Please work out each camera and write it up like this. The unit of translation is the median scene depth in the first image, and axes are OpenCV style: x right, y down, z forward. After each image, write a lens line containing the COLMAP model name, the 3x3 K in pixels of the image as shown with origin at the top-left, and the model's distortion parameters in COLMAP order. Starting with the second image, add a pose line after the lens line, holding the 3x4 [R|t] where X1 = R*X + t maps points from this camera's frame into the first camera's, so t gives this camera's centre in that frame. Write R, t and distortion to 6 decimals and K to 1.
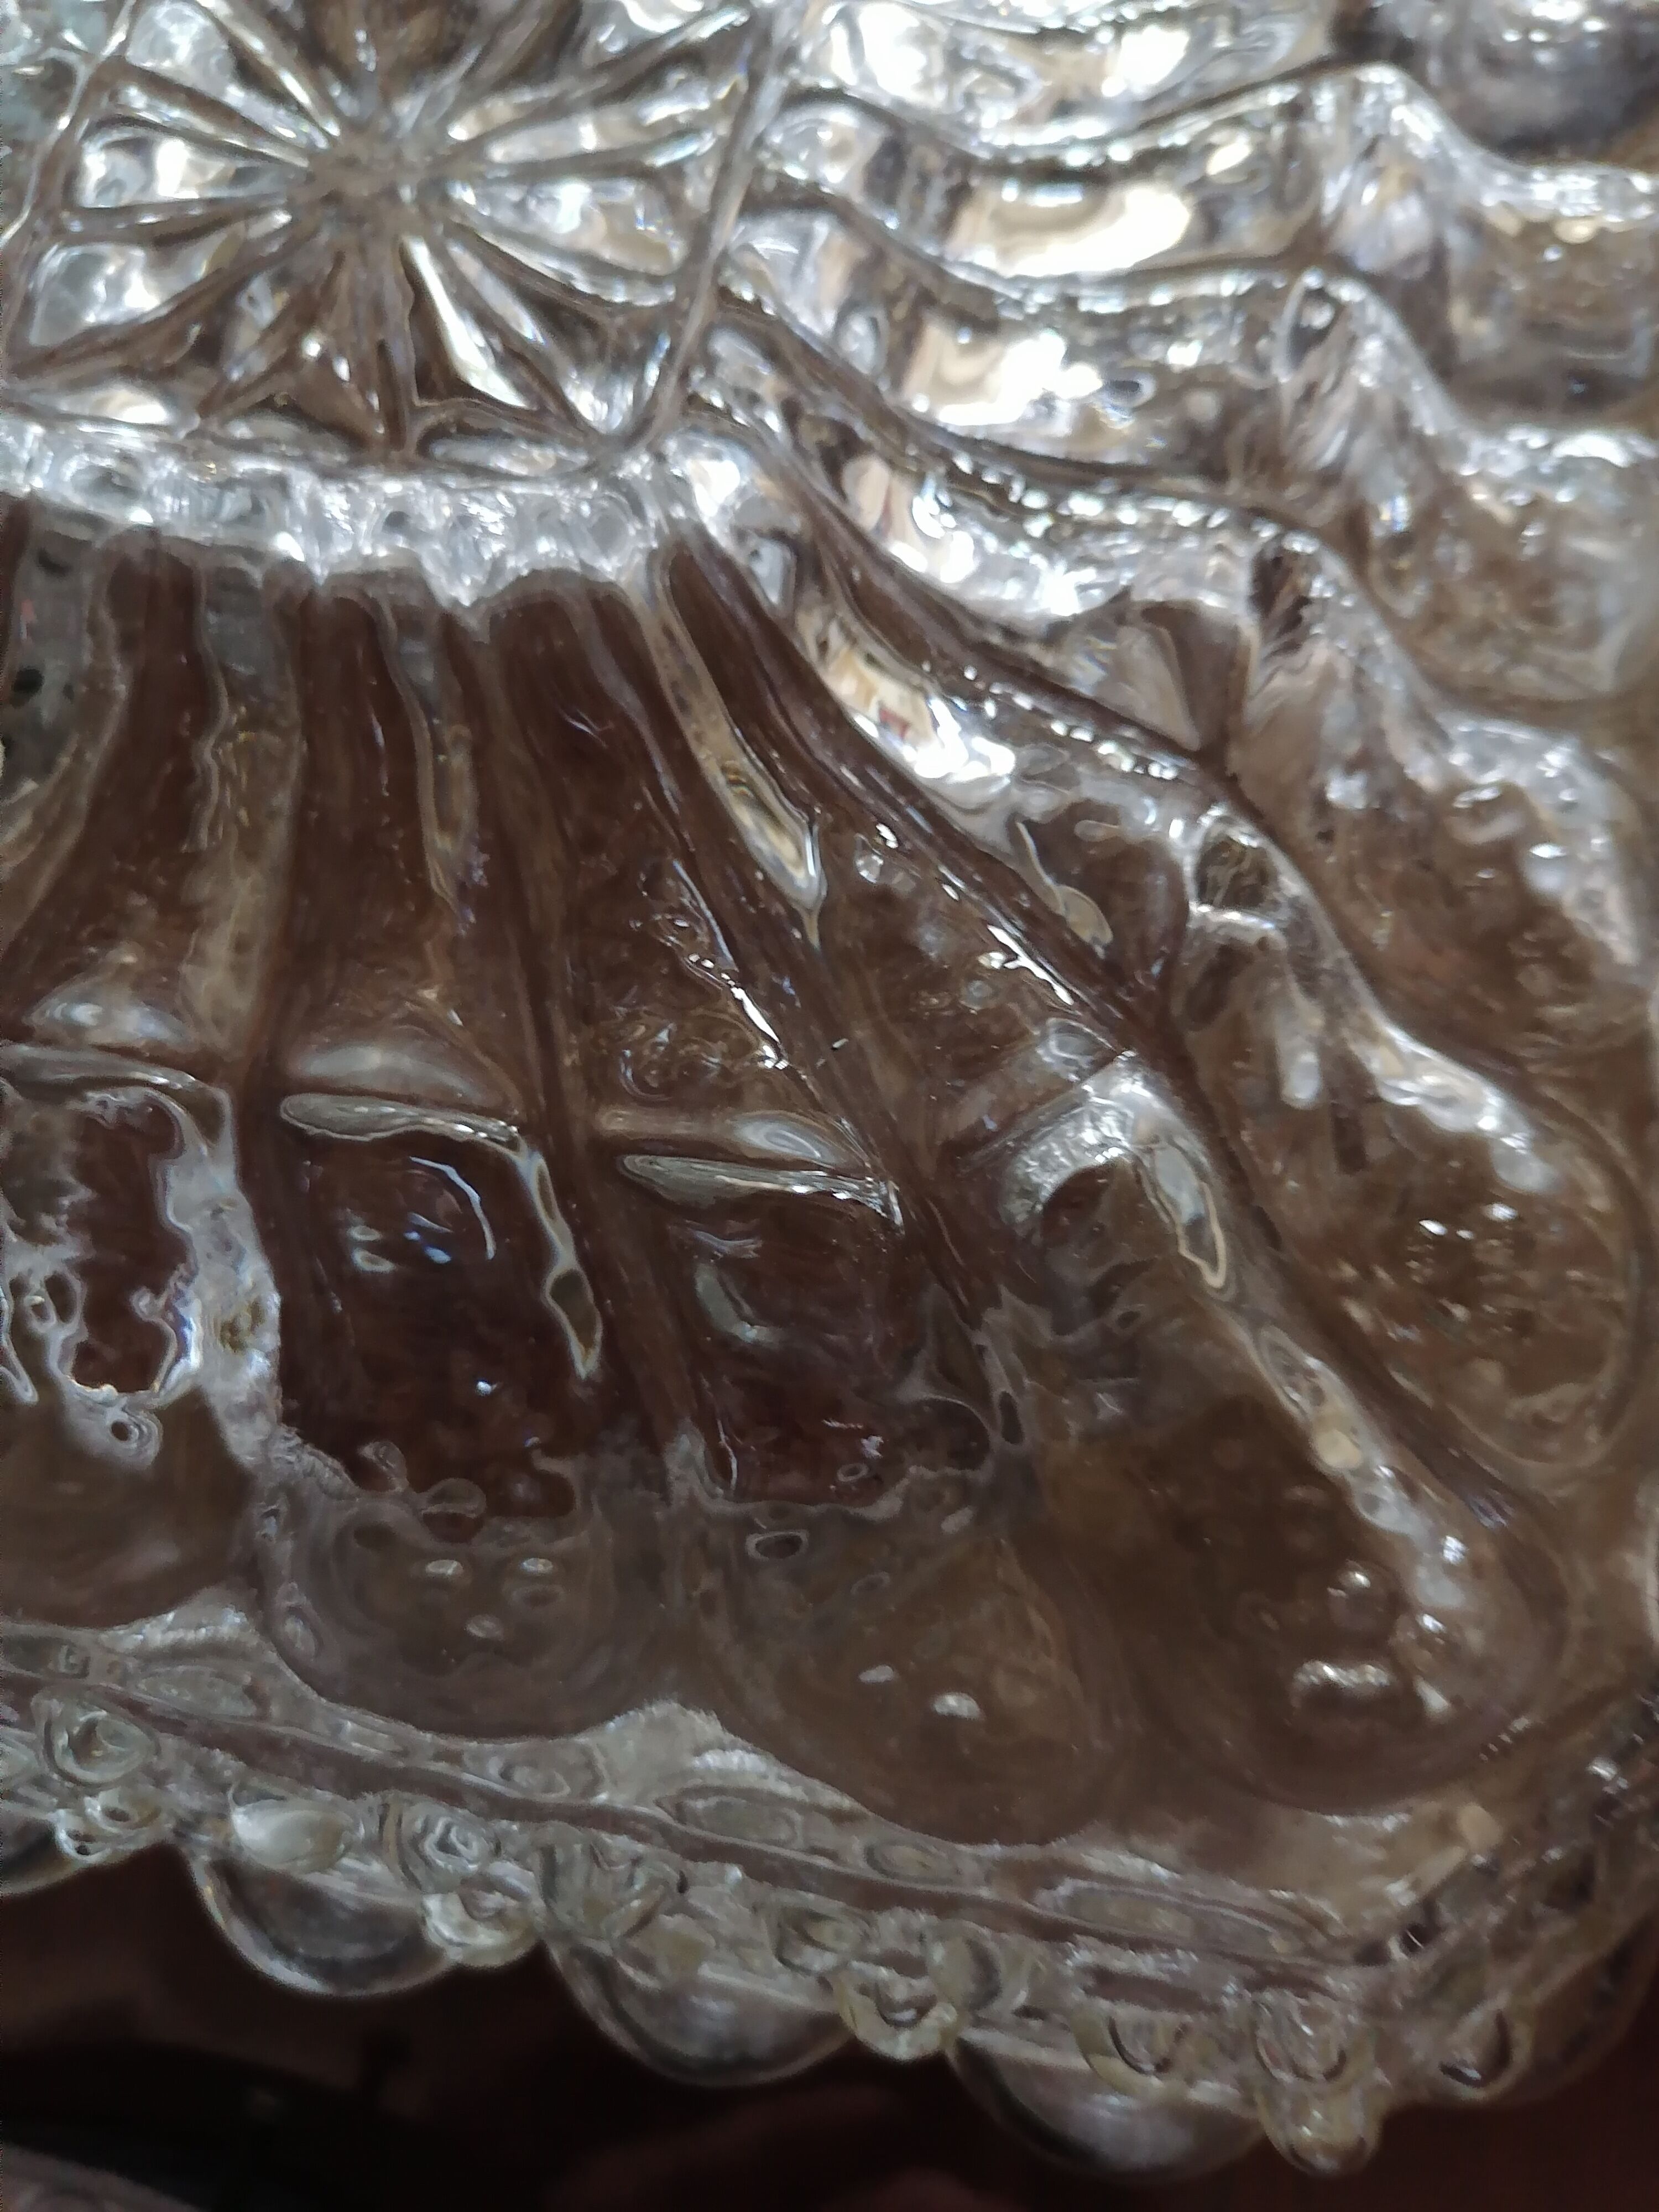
lens RADIAL K [[1757.2, 0, 823.0], [0, 1757.2, 1098.1], [0, 0, 1]] dist [0.016569, -0.023220]
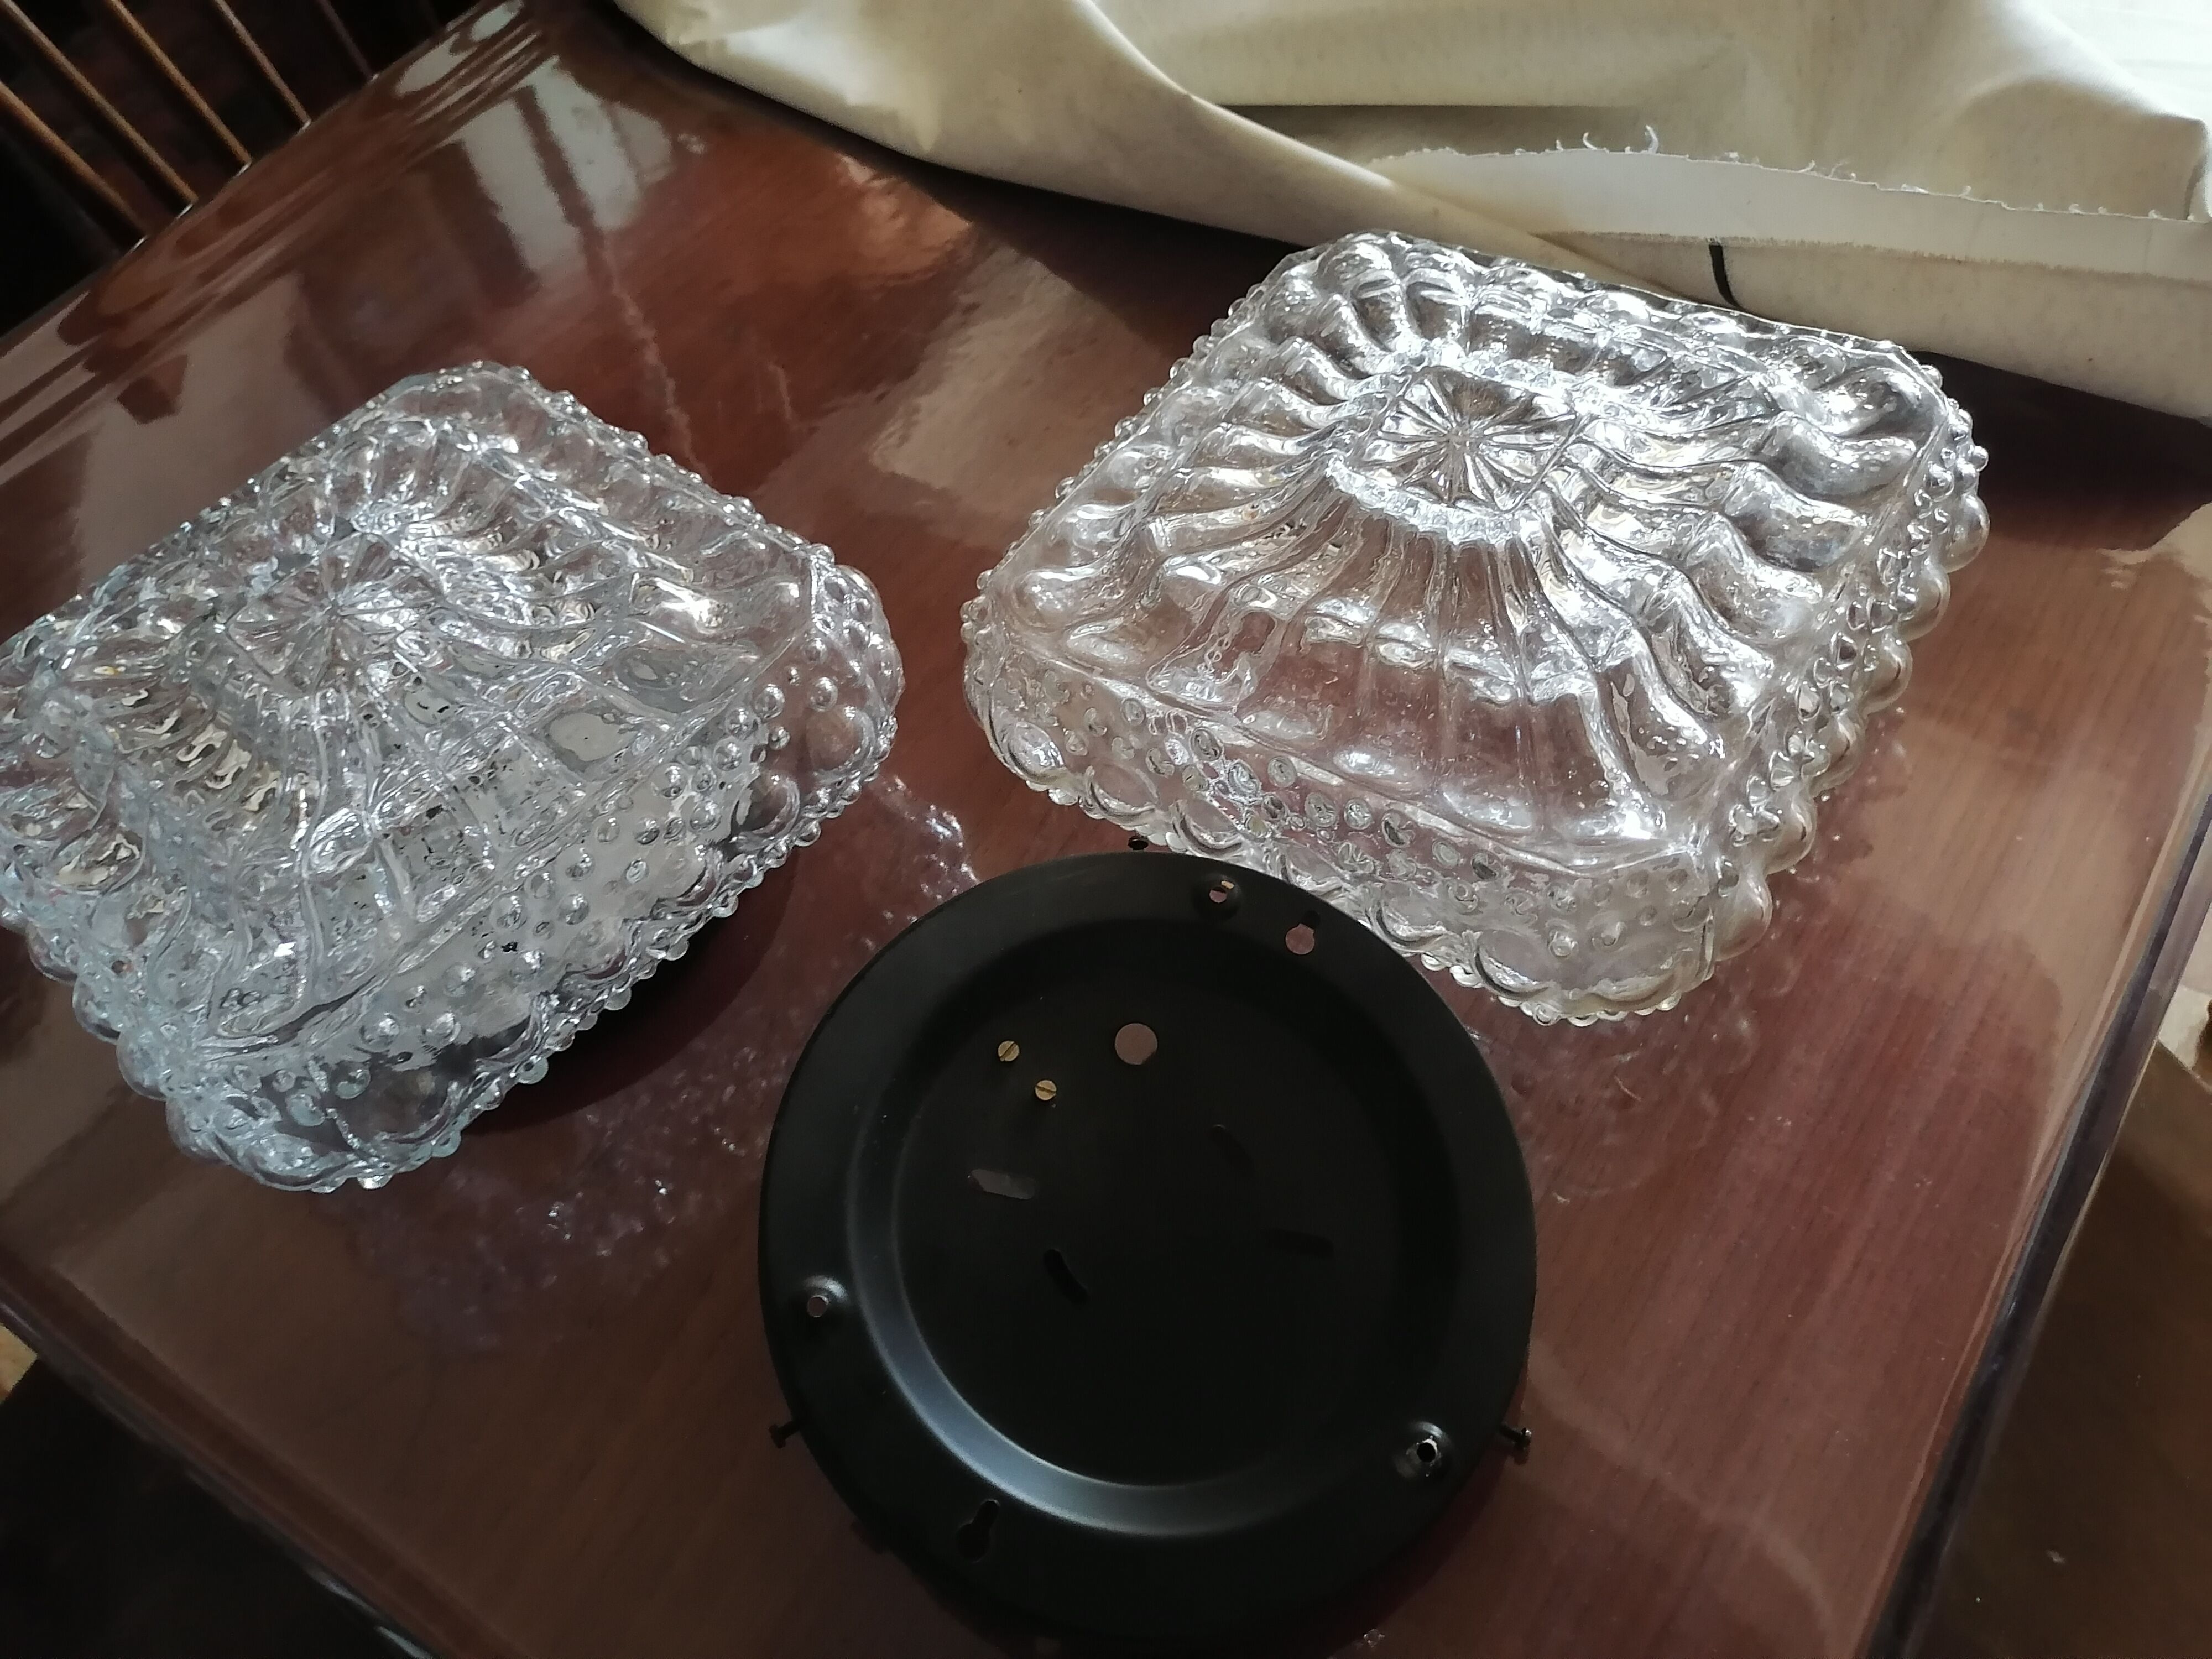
lens RADIAL K [[1757.2, 0, 1098.1], [0, 1757.2, 835.2], [0, 0, 1]] dist [0.016569, -0.023220]
pose [[0.916733, 0.259079, -0.304105, 0.394347], [-0.321625, 0.930155, -0.177111, 1.176830], [0.236979, 0.260171, 0.936030, -2.475196]]
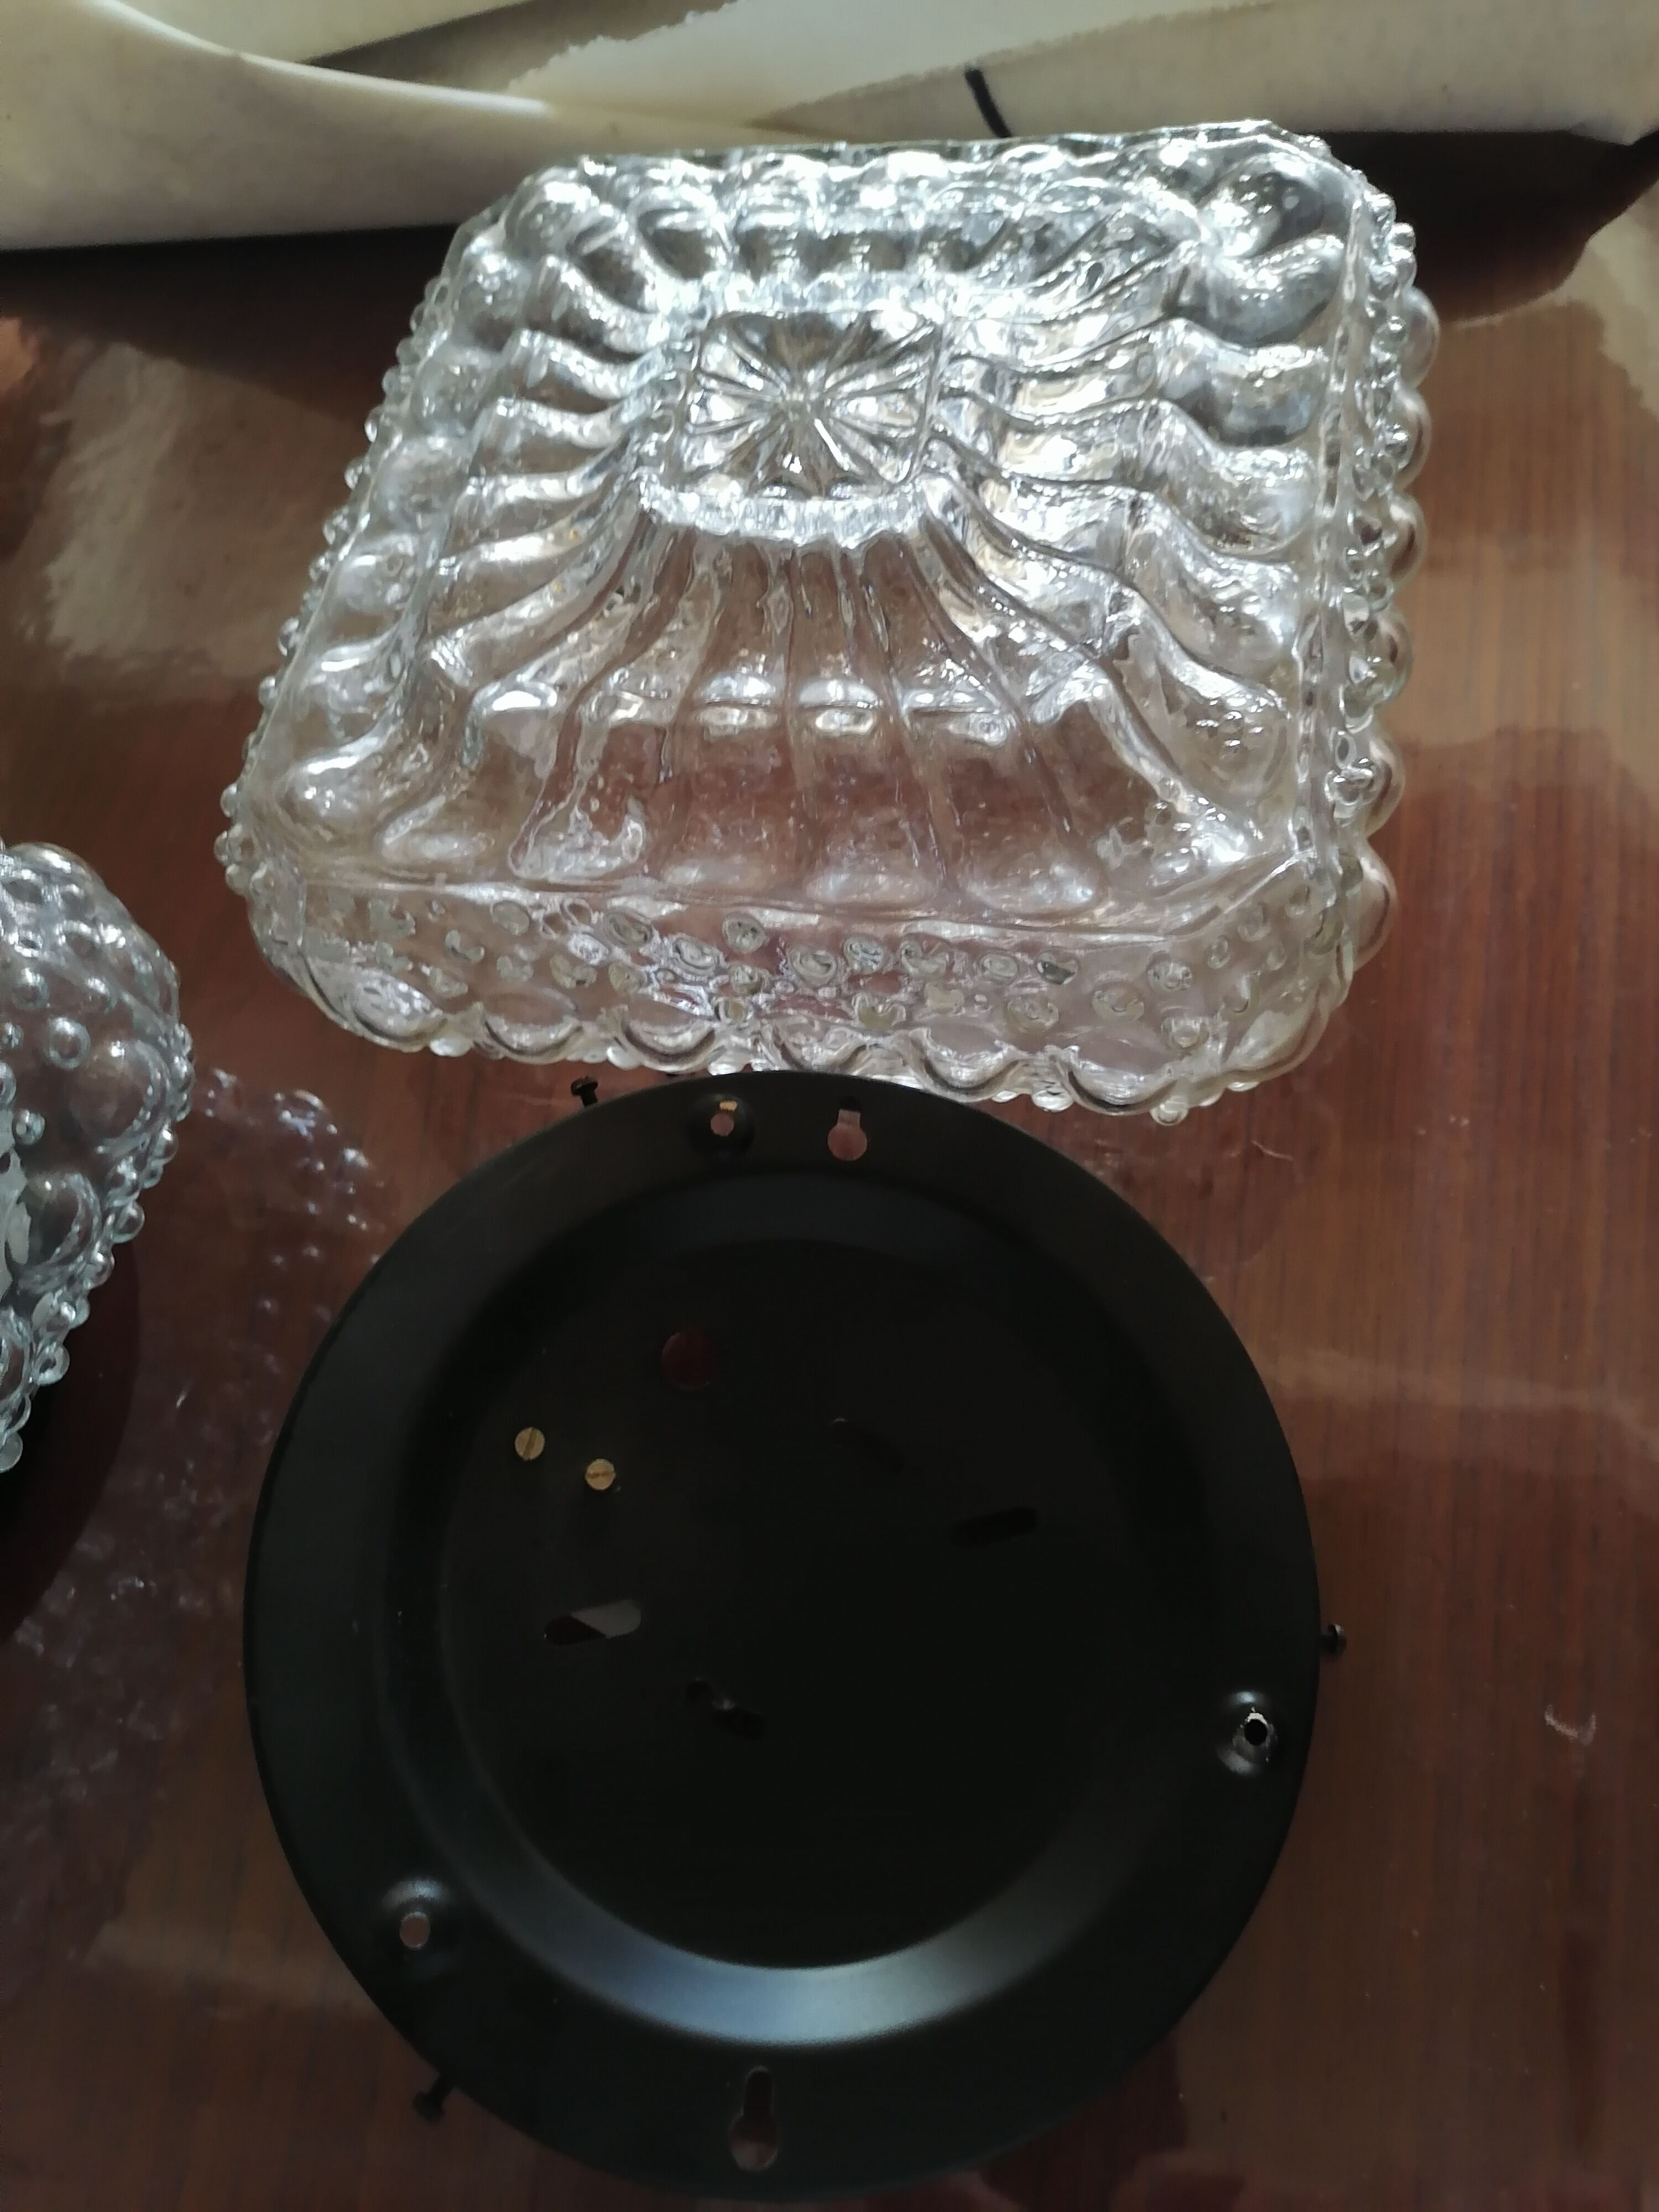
lens RADIAL K [[1757.2, 0, 844.0], [0, 1757.2, 1103.4], [0, 0, 1]] dist [0.016569, -0.023220]
pose [[0.994104, -0.065107, -0.086714, -0.022448], [0.058343, 0.995215, -0.078378, 0.770465], [0.091402, 0.072857, 0.993145, -1.612710]]
